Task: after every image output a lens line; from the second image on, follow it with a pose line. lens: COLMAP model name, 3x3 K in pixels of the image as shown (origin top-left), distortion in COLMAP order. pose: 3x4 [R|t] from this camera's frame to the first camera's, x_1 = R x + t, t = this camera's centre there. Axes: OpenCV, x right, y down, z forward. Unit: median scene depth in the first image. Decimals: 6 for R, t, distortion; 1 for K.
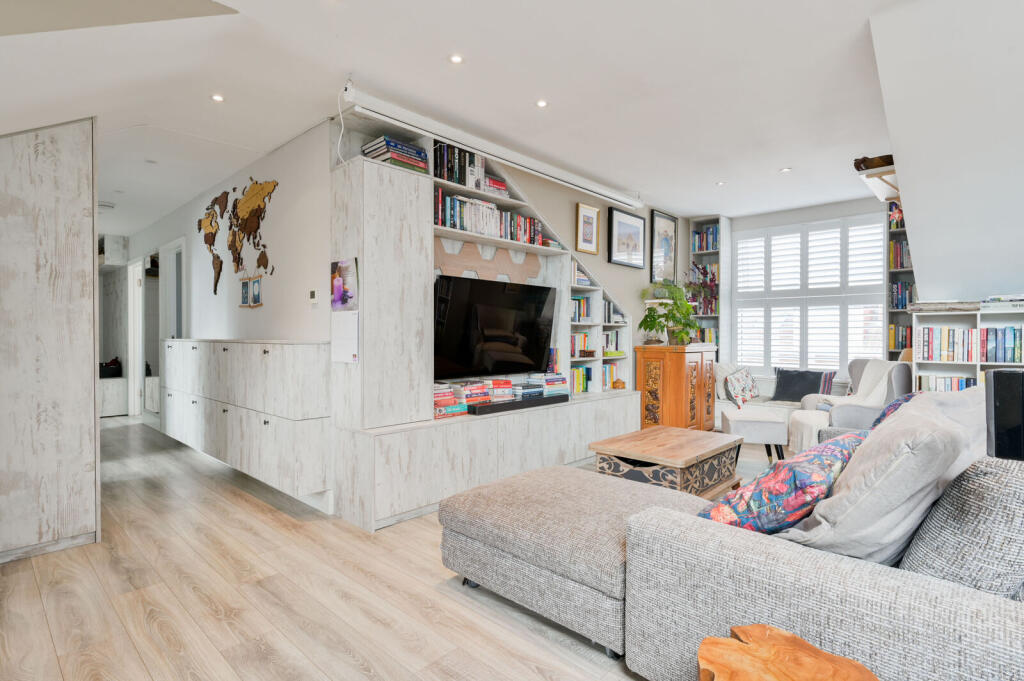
lens RADIAL K [[524.6, 0, 515.3], [0, 524.6, 342.8], [0, 0, 1]] dist [0.000222, -0.000046]
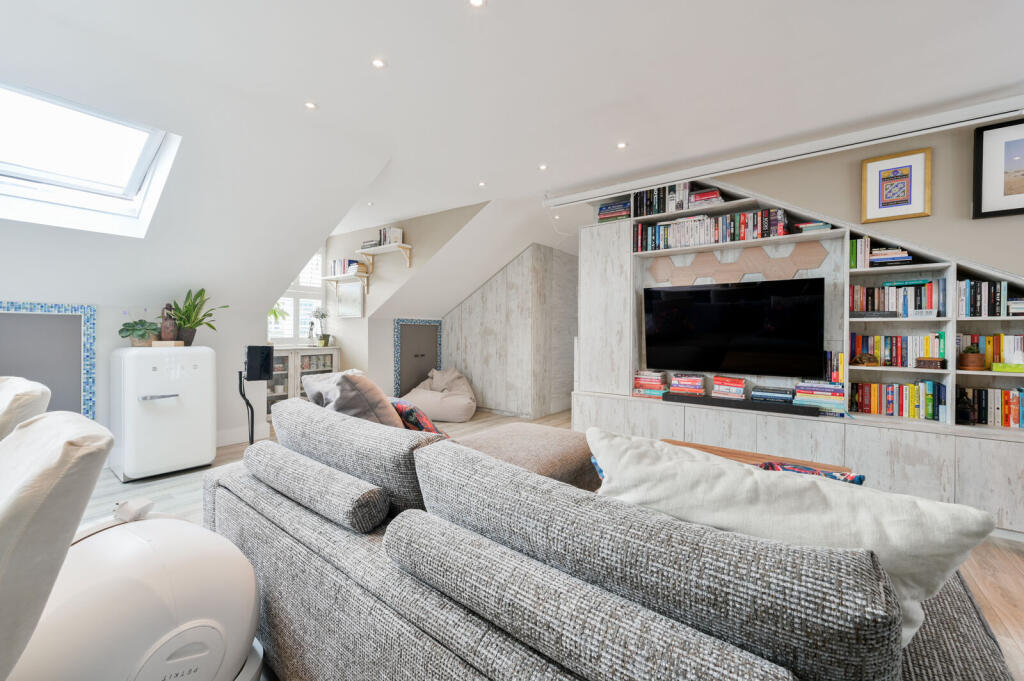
lens RADIAL K [[407.9, 0, 511.7], [0, 407.9, 332.1], [0, 0, 1]] dist [-0.001488, -0.000036]
pose [[0.096615, 0.000678, -0.995322, 0.803810], [-0.016763, 0.999859, -0.000946, -0.012648], [0.995181, 0.016776, 0.096612, 0.546958]]
